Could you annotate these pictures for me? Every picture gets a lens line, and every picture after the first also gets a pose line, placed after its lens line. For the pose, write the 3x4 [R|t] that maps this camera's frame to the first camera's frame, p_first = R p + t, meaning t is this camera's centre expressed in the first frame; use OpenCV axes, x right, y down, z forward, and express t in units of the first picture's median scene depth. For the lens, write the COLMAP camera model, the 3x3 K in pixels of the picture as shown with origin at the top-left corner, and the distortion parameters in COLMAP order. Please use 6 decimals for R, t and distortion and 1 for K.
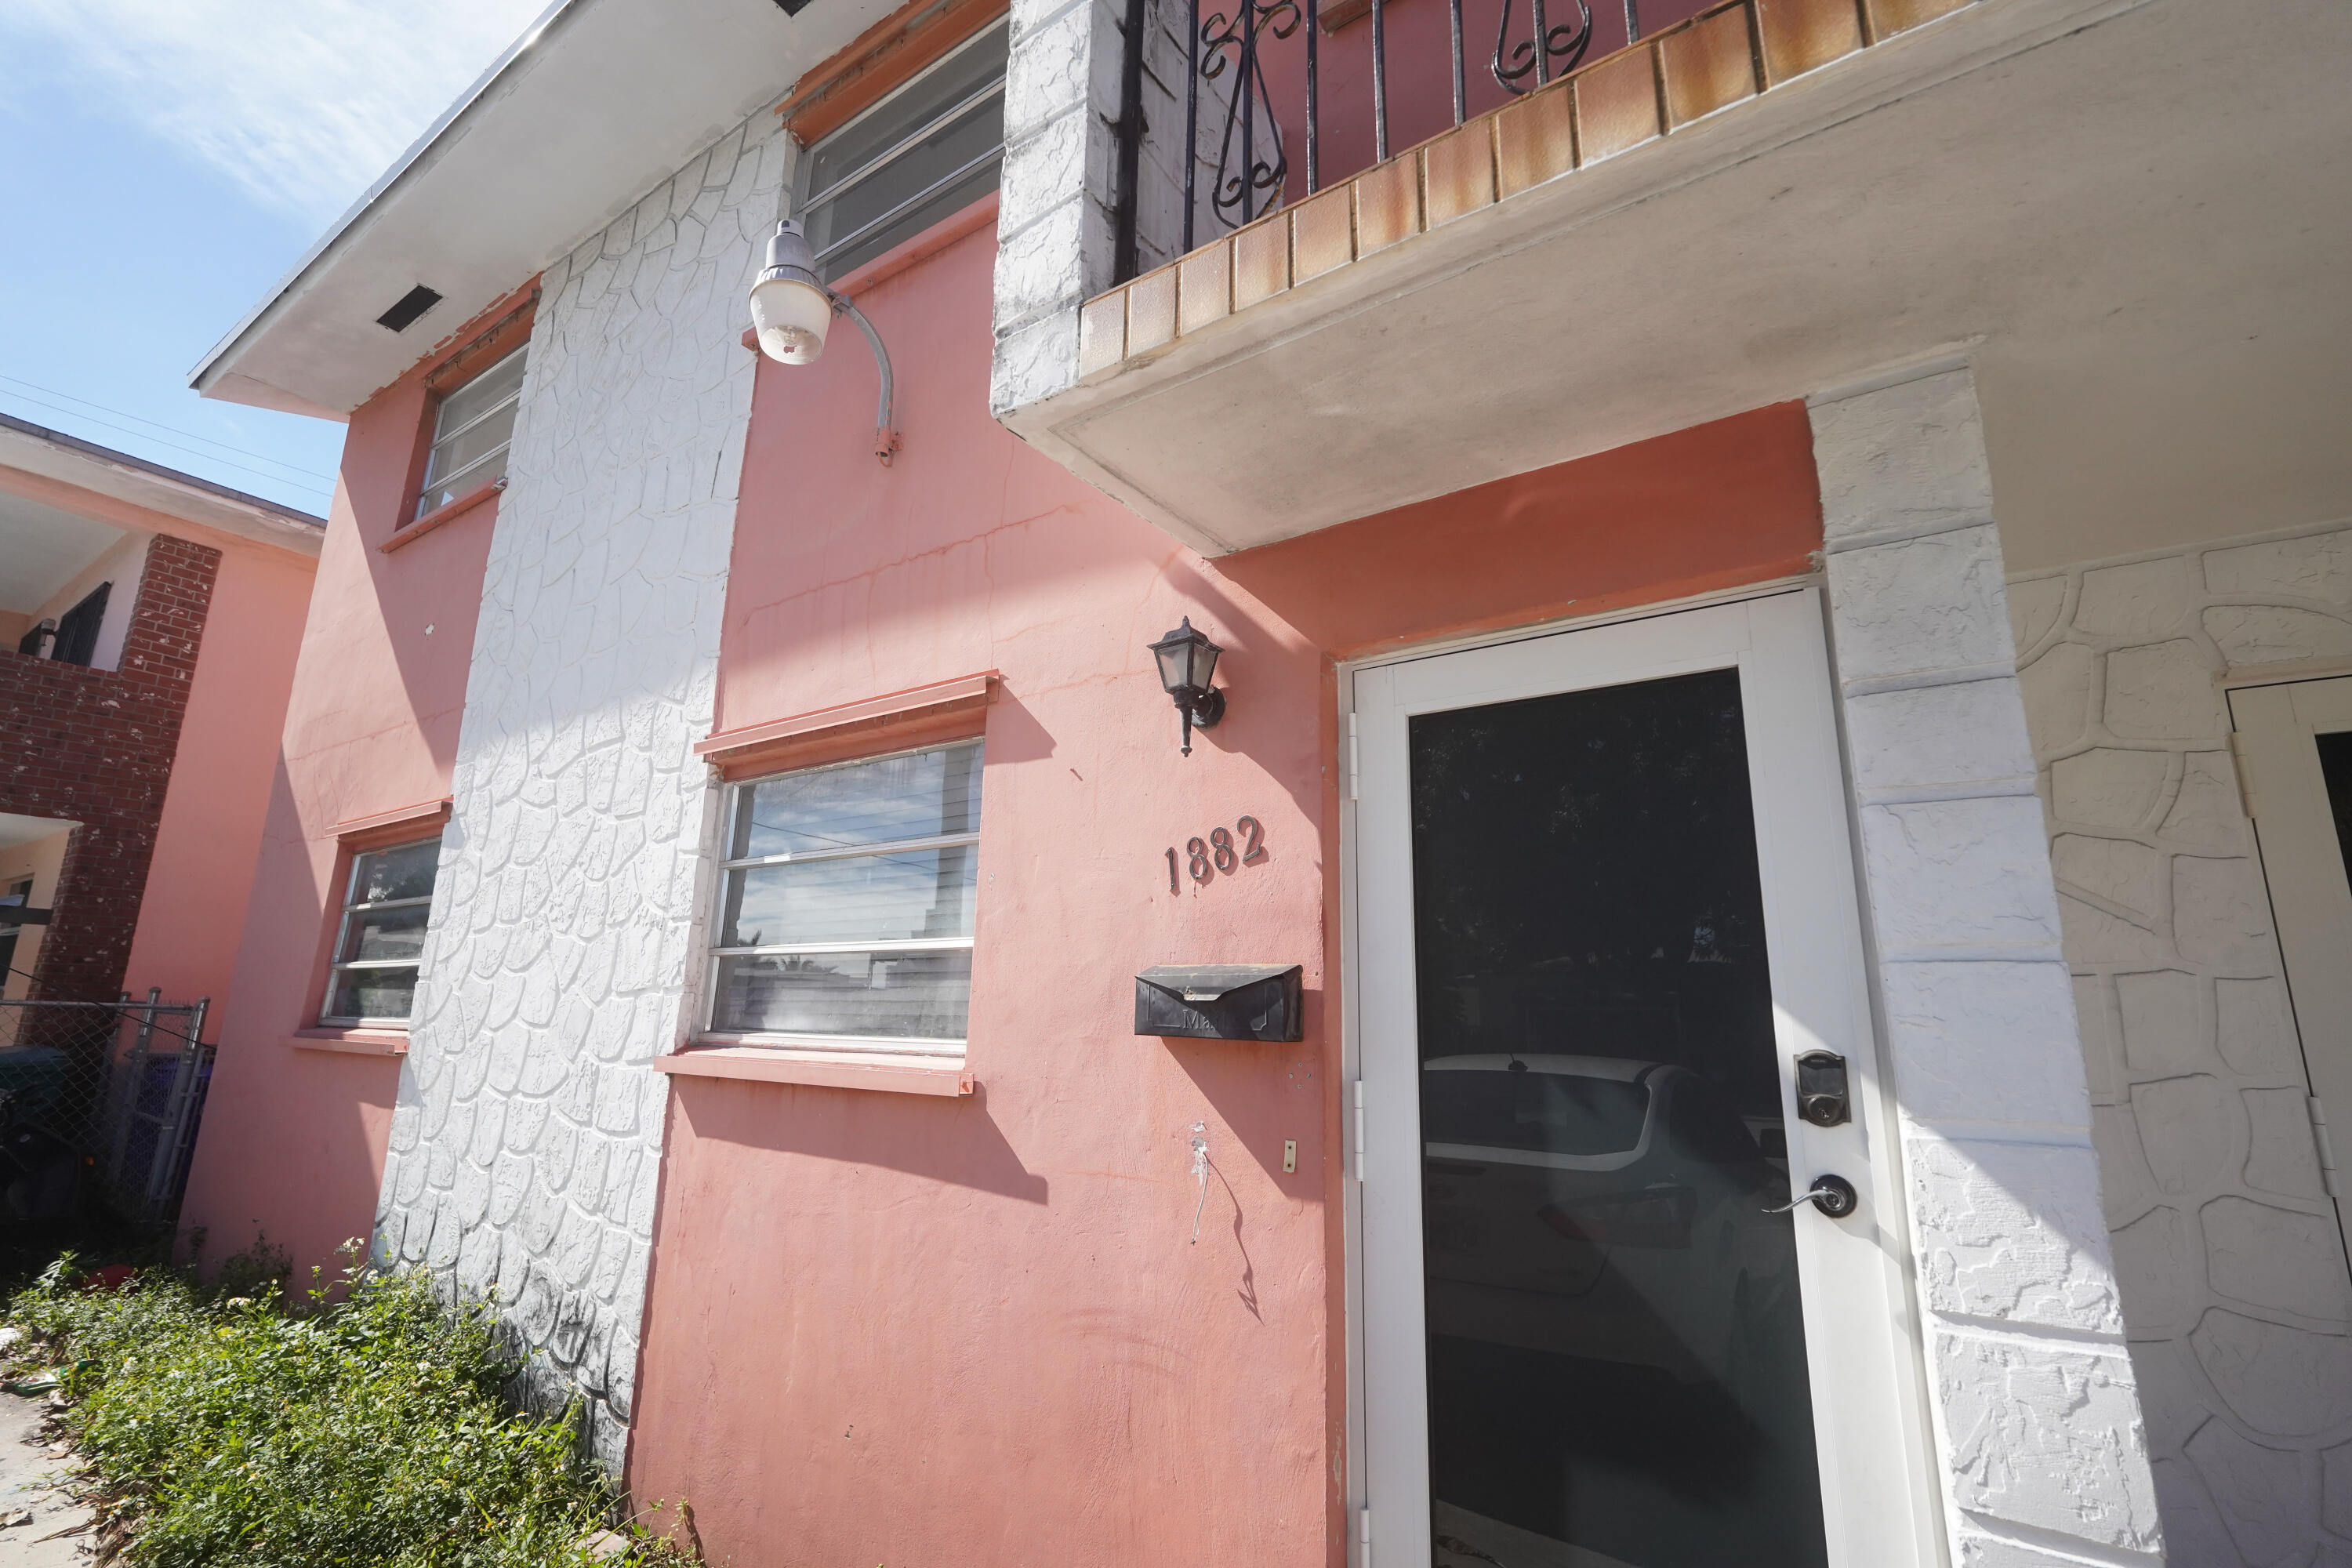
lens RADIAL K [[1067.2, 0, 1171.4], [0, 1067.2, 784.3], [0, 0, 1]] dist [-0.010974, 0.001227]
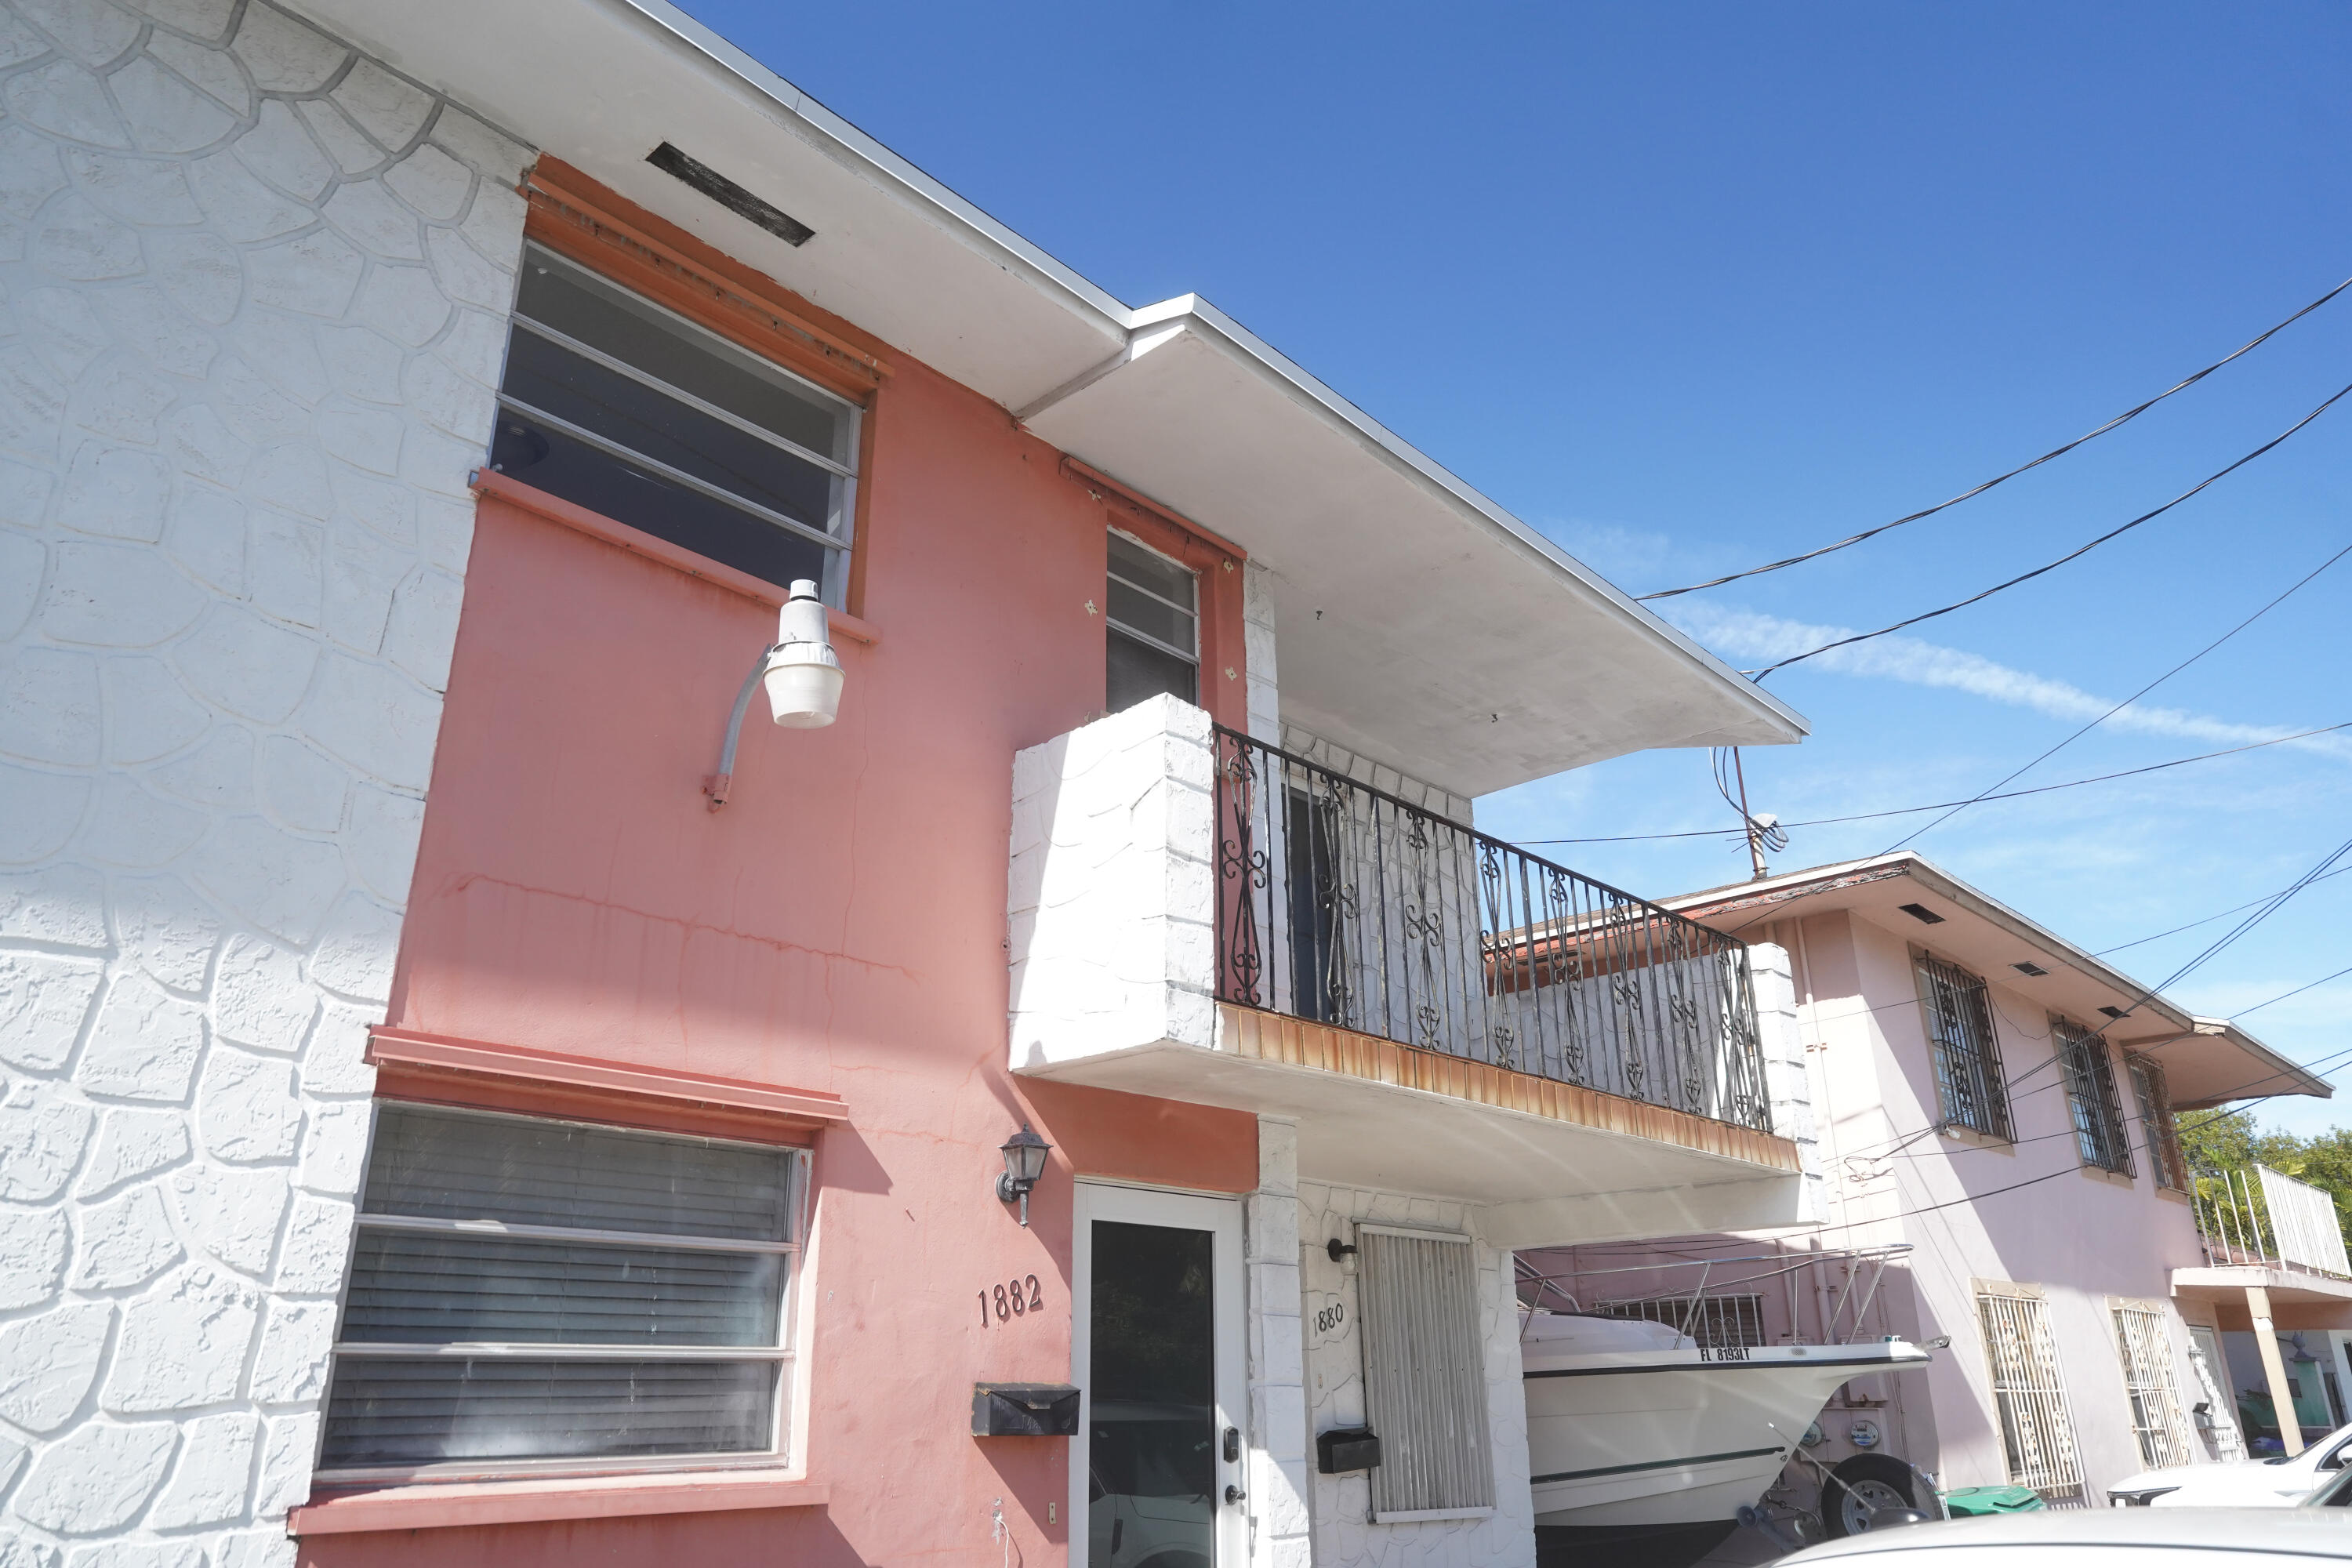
lens RADIAL K [[1605.6, 0, 1191.6], [0, 1605.6, 770.4], [0, 0, 1]] dist [-0.013019, 0.015554]
pose [[0.143543, 0.337331, 0.930378, -2.042788], [-0.209580, 0.929153, -0.304552, 0.010236], [-0.967198, -0.151273, 0.204071, 0.417585]]
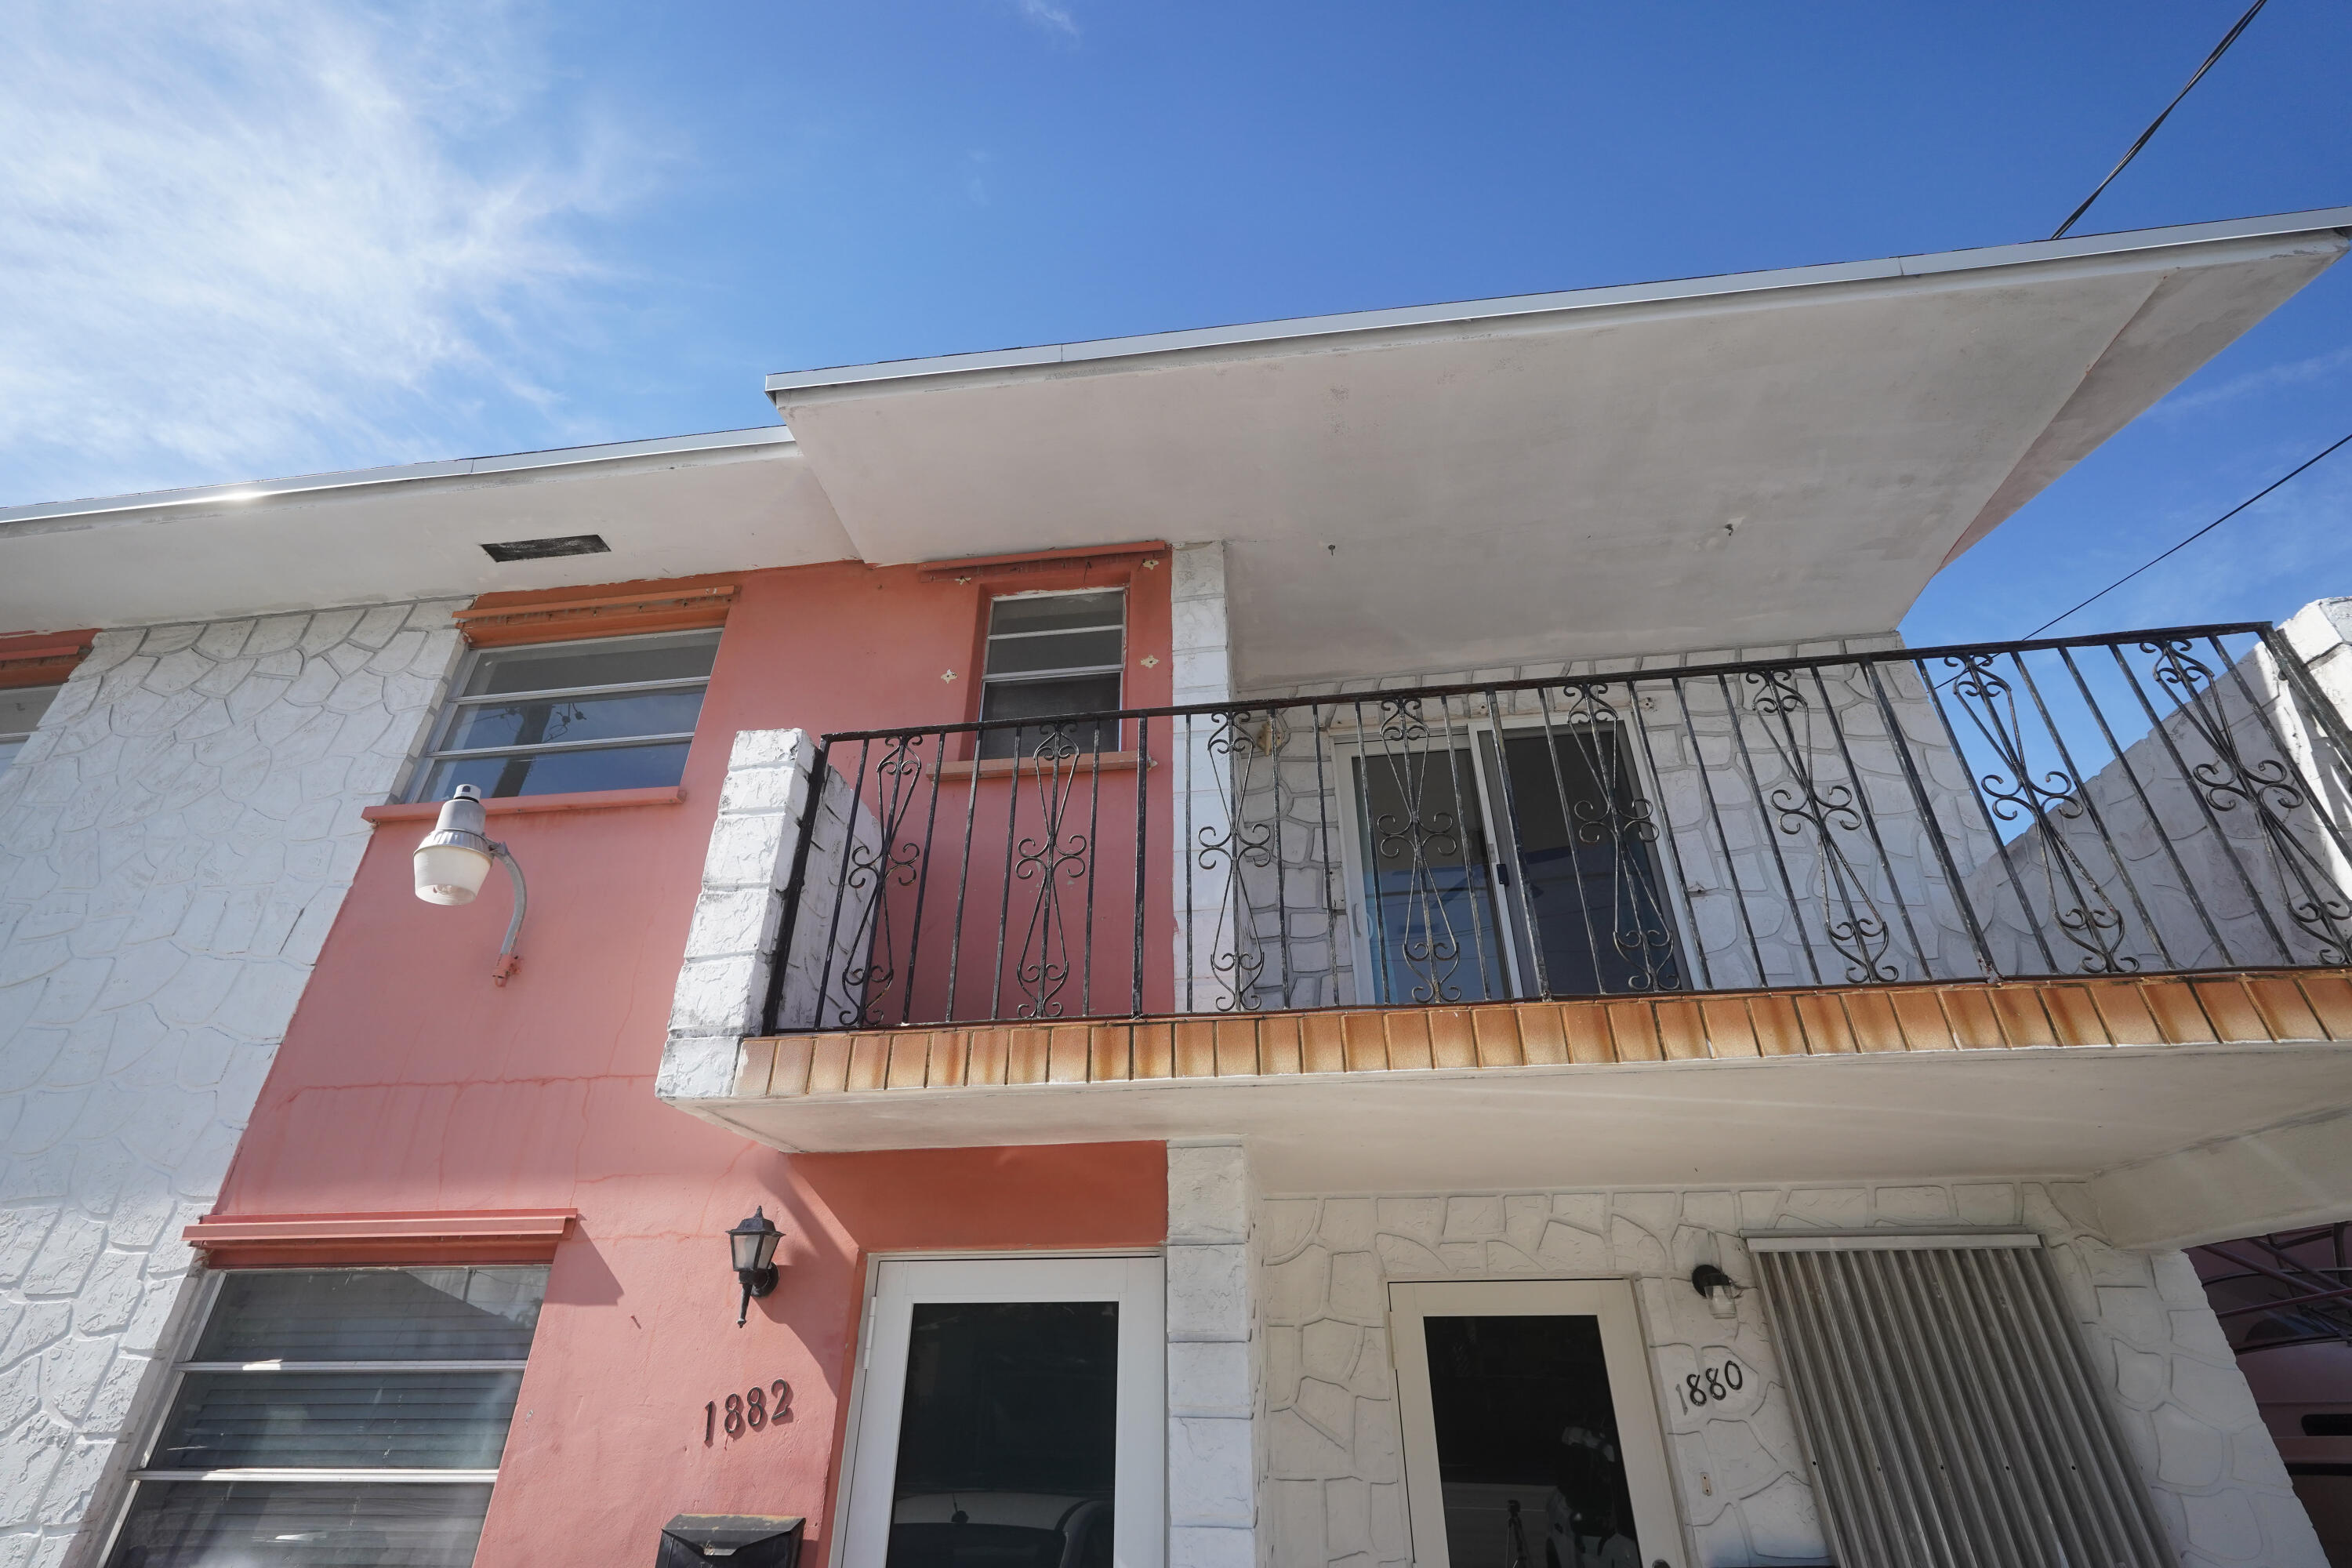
lens RADIAL K [[1049.1, 0, 1175.0], [0, 1049.1, 775.0], [0, 0, 1]] dist [-0.011672, 0.005759]
pose [[0.890468, 0.207210, 0.405130, -0.163118], [-0.079501, 0.947456, -0.309850, -0.297986], [-0.448046, 0.243703, 0.860153, -0.480589]]
